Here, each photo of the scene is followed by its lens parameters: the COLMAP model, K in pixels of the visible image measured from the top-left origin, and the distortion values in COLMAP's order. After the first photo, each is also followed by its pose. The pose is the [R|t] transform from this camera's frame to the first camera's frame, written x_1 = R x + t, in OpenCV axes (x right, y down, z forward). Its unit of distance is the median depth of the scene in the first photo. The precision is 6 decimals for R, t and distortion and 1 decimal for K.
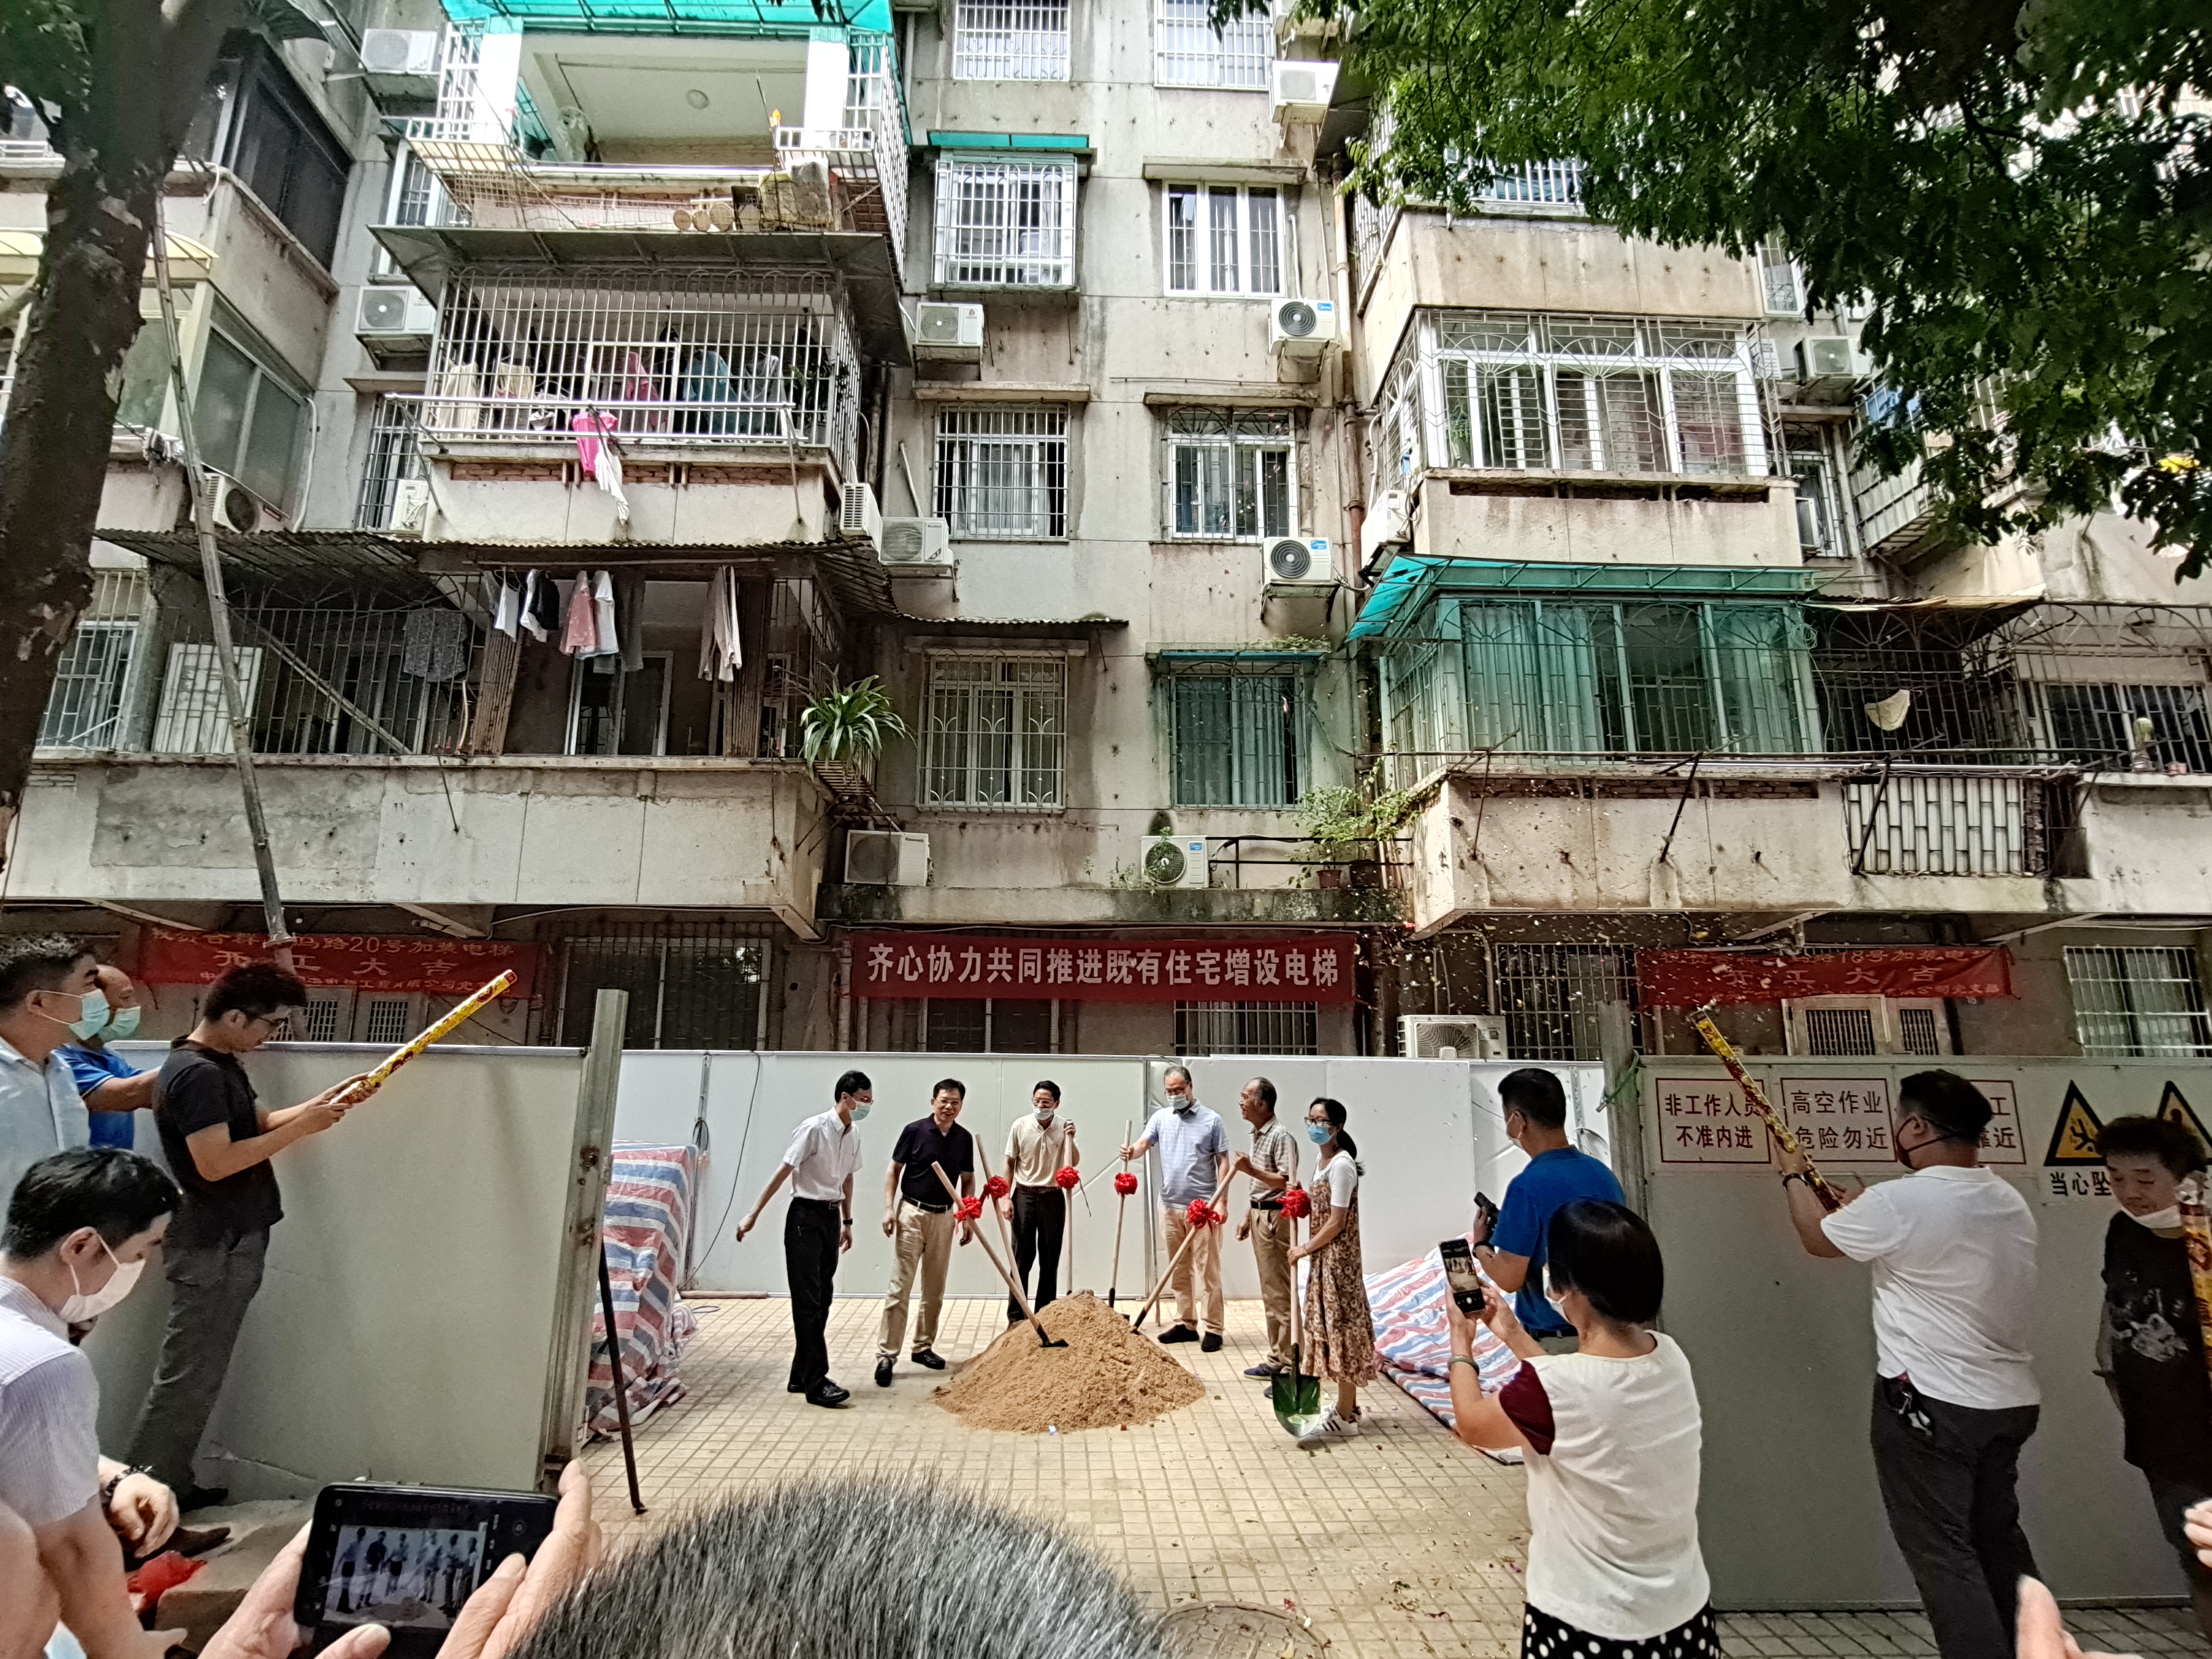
lens RADIAL K [[1072.3, 0, 1098.4], [0, 1072.3, 838.3], [0, 0, 1]] dist [-0.019189, -0.000701]
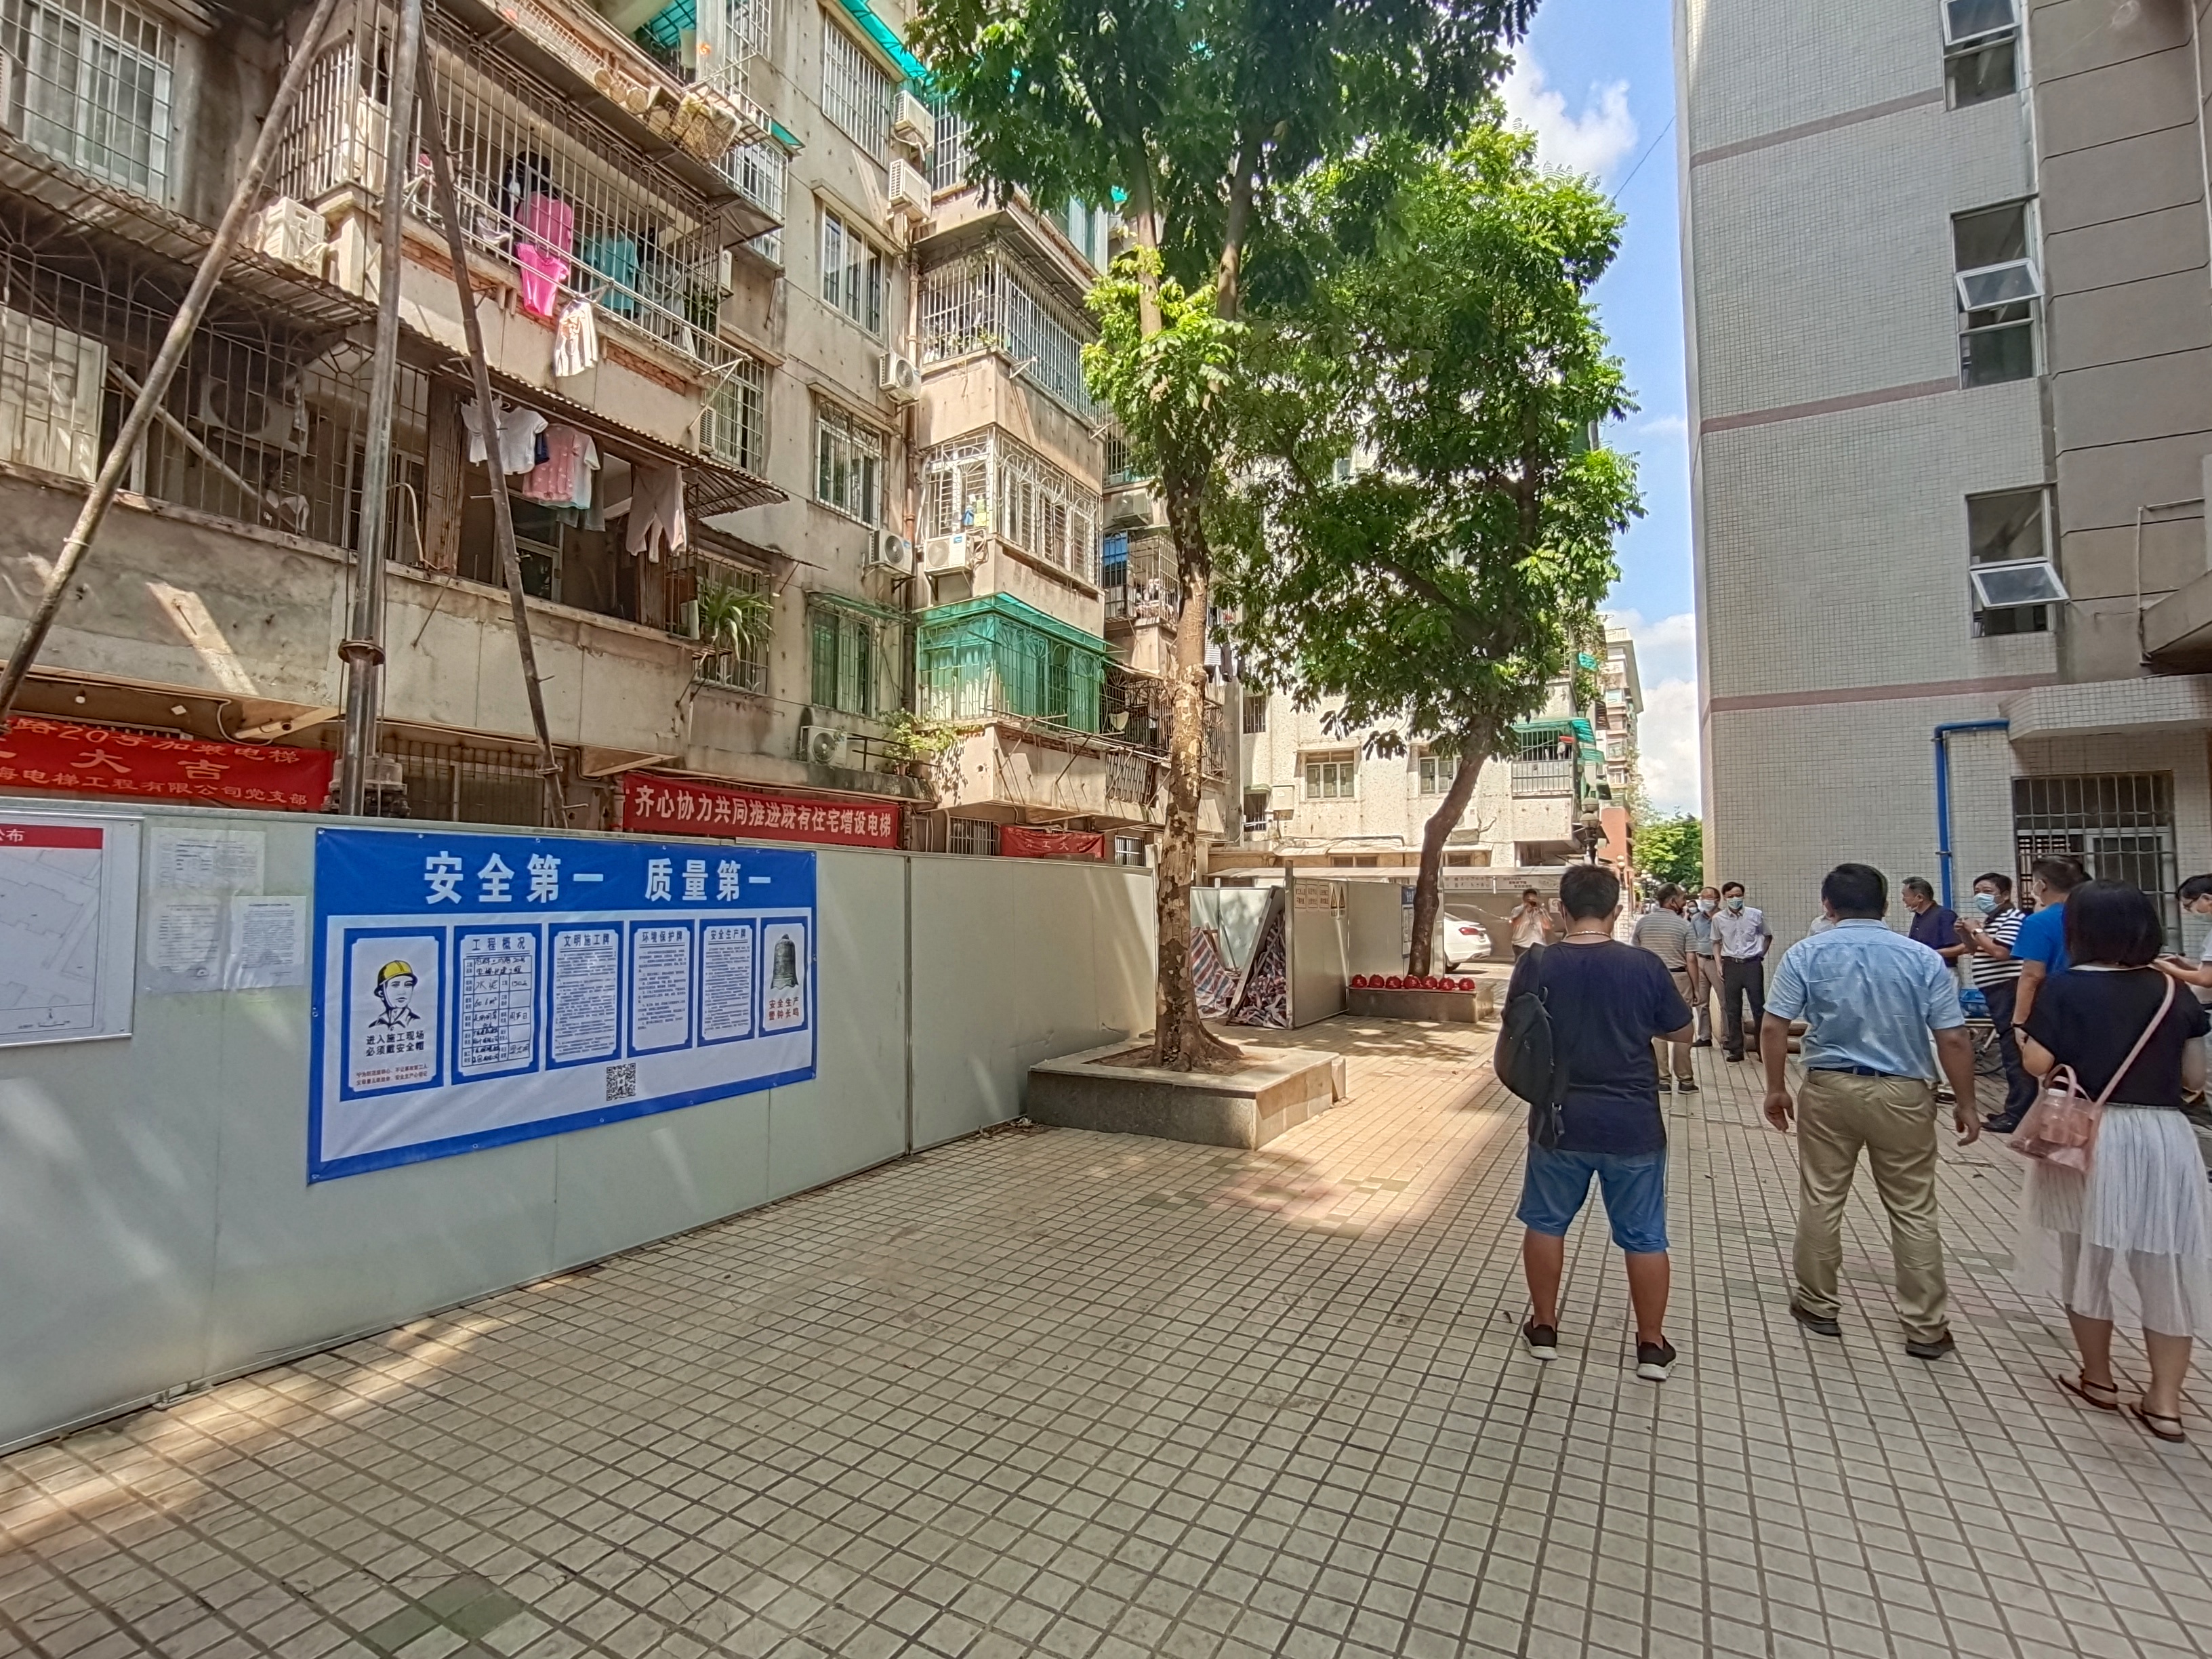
lens RADIAL K [[1065.8, 0, 1098.5], [0, 1065.8, 833.6], [0, 0, 1]] dist [-0.015368, 0.000667]
pose [[0.507471, 0.049711, 0.860234, -0.975335], [-0.172700, 0.983945, 0.045020, 0.009377], [-0.844185, -0.171409, 0.507909, -0.050802]]
